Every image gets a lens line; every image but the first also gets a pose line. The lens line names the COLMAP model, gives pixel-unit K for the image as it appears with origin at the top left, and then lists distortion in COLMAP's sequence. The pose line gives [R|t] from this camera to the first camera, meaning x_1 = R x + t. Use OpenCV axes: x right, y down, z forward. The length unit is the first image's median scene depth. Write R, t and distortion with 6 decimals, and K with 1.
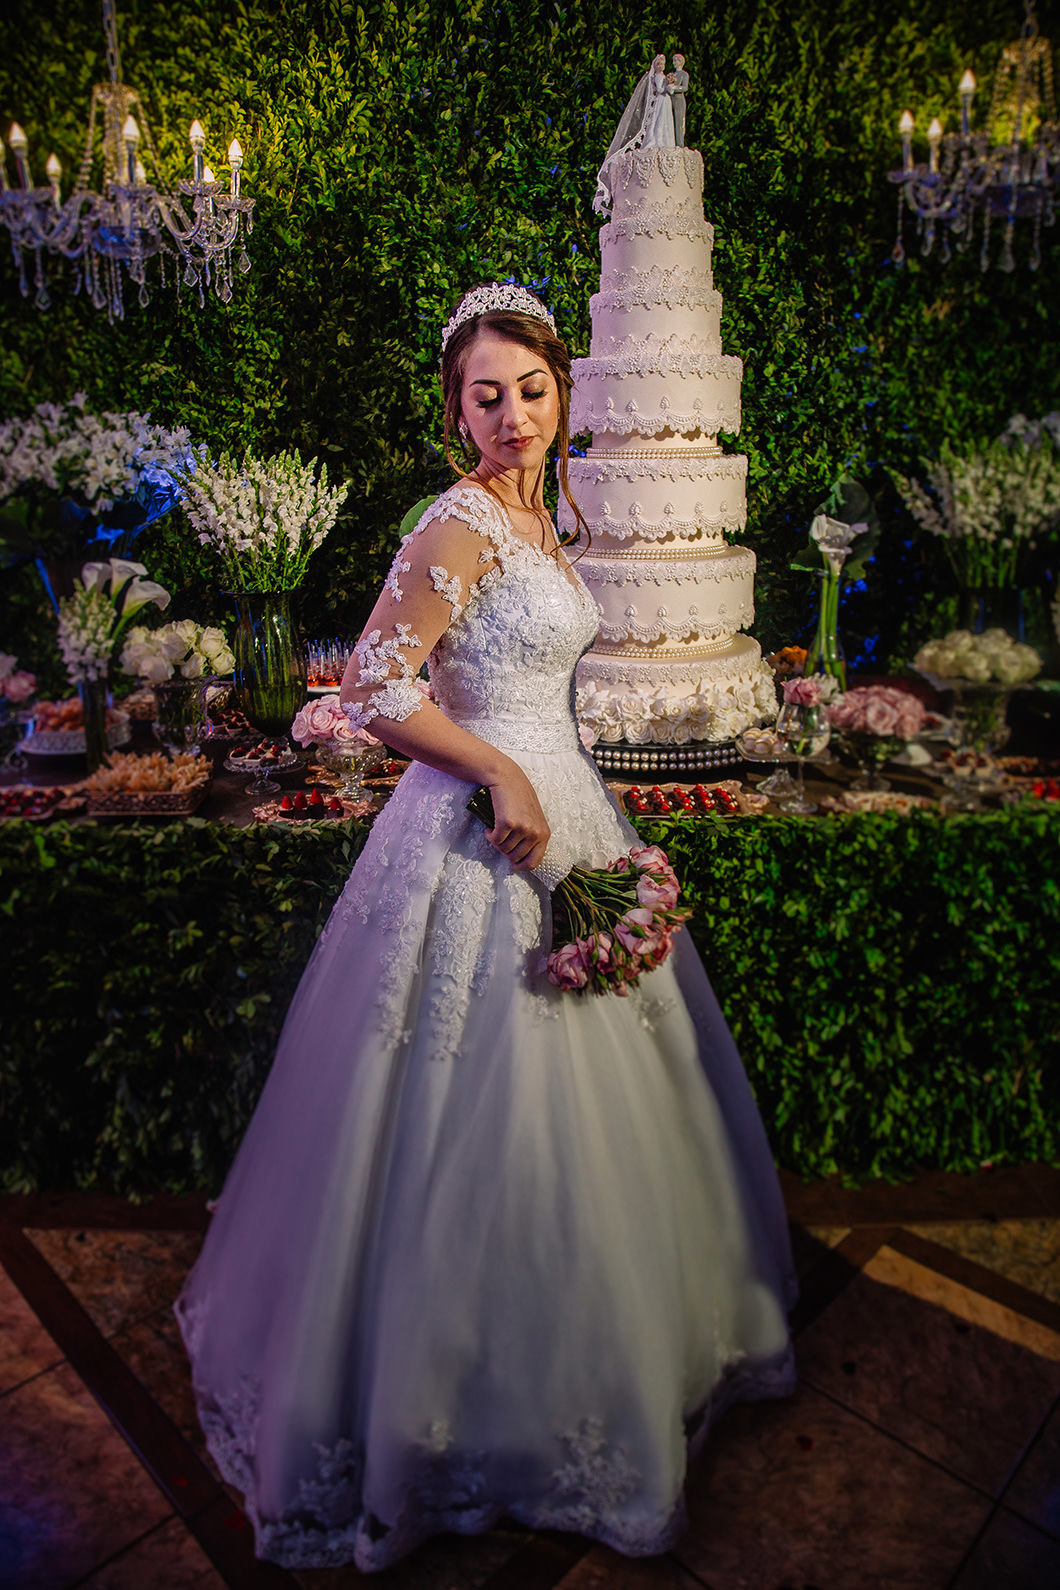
lens RADIAL K [[1090.3, 0, 521.1], [0, 1090.3, 795.4], [0, 0, 1]] dist [-0.113263, 0.057238]
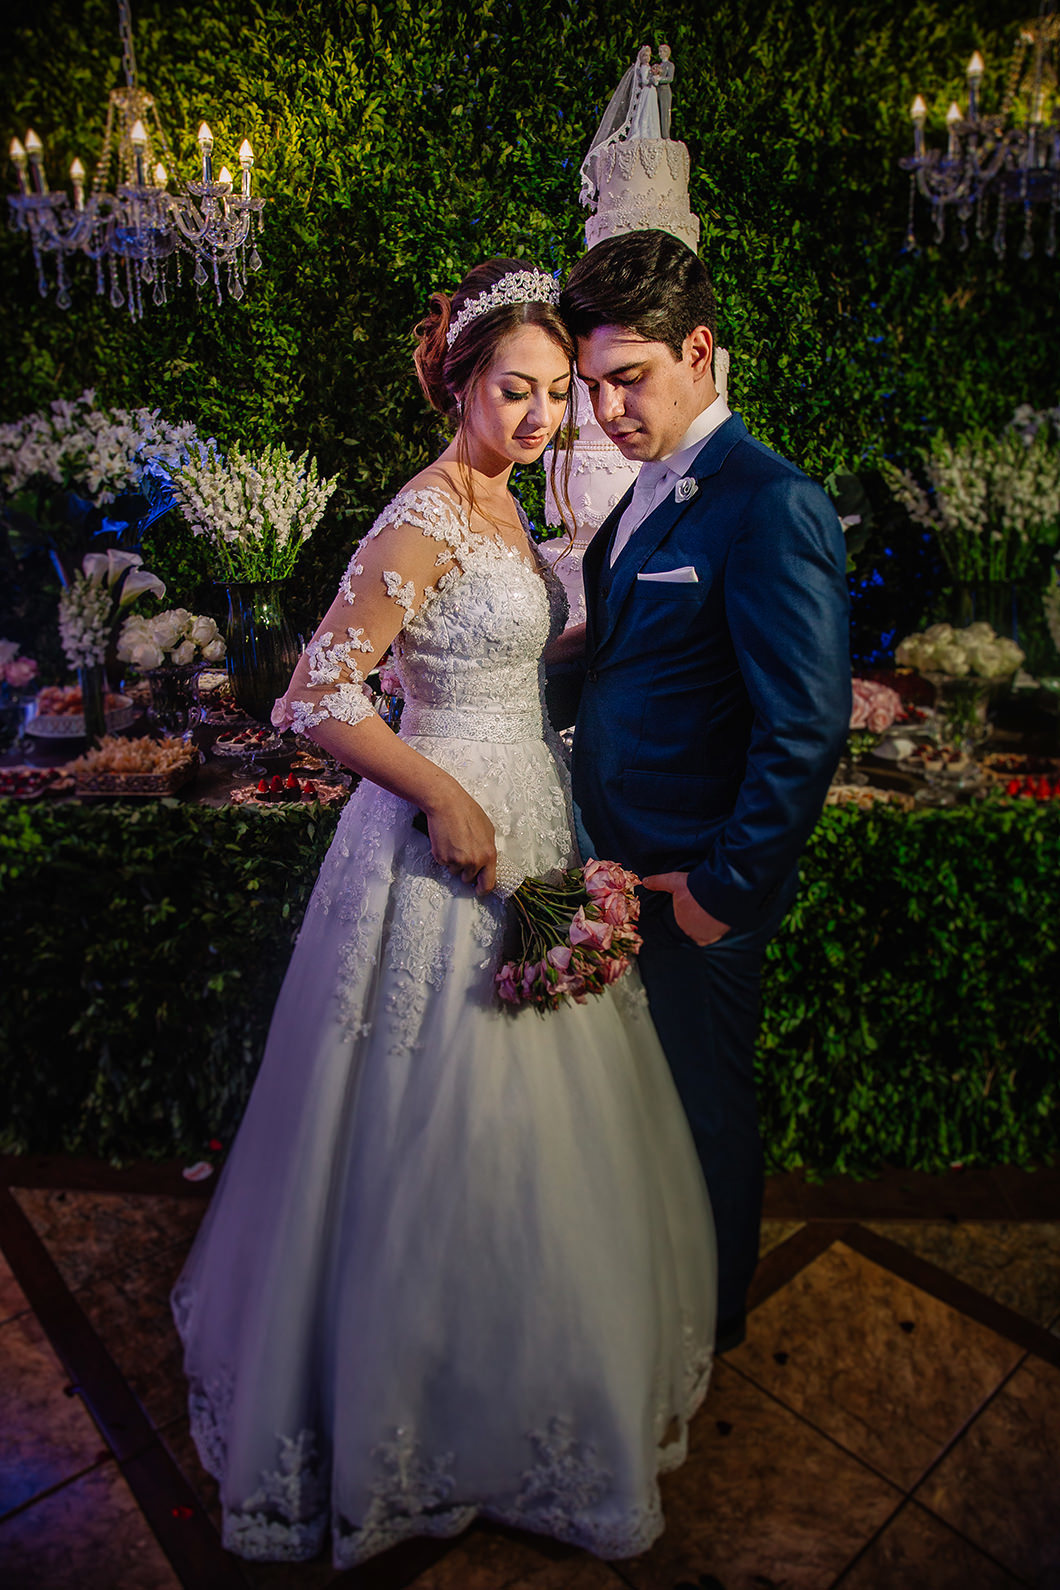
lens RADIAL K [[1090.3, 0, 526.1], [0, 1090.3, 802.8], [0, 0, 1]] dist [-0.113263, 0.057238]
pose [[0.997629, 0.018092, -0.066399, 0.093130], [-0.017351, 0.999781, 0.011722, 0.005572], [0.066596, -0.010542, 0.997724, -0.011778]]
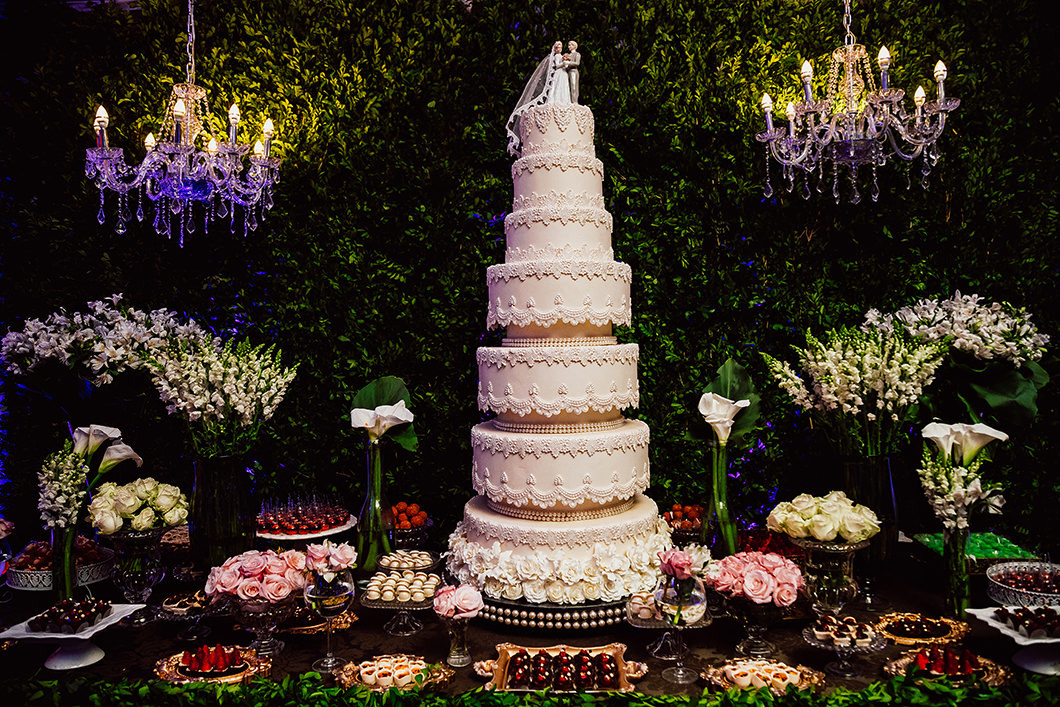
lens RADIAL K [[726.9, 0, 532.4], [0, 726.9, 357.5], [0, 0, 1]] dist [-0.113263, 0.057238]
pose [[0.998829, 0.003635, -0.048244, 0.137711], [-0.017416, 0.957336, -0.288451, -0.074756], [0.045138, 0.288954, 0.956278, 0.252331]]
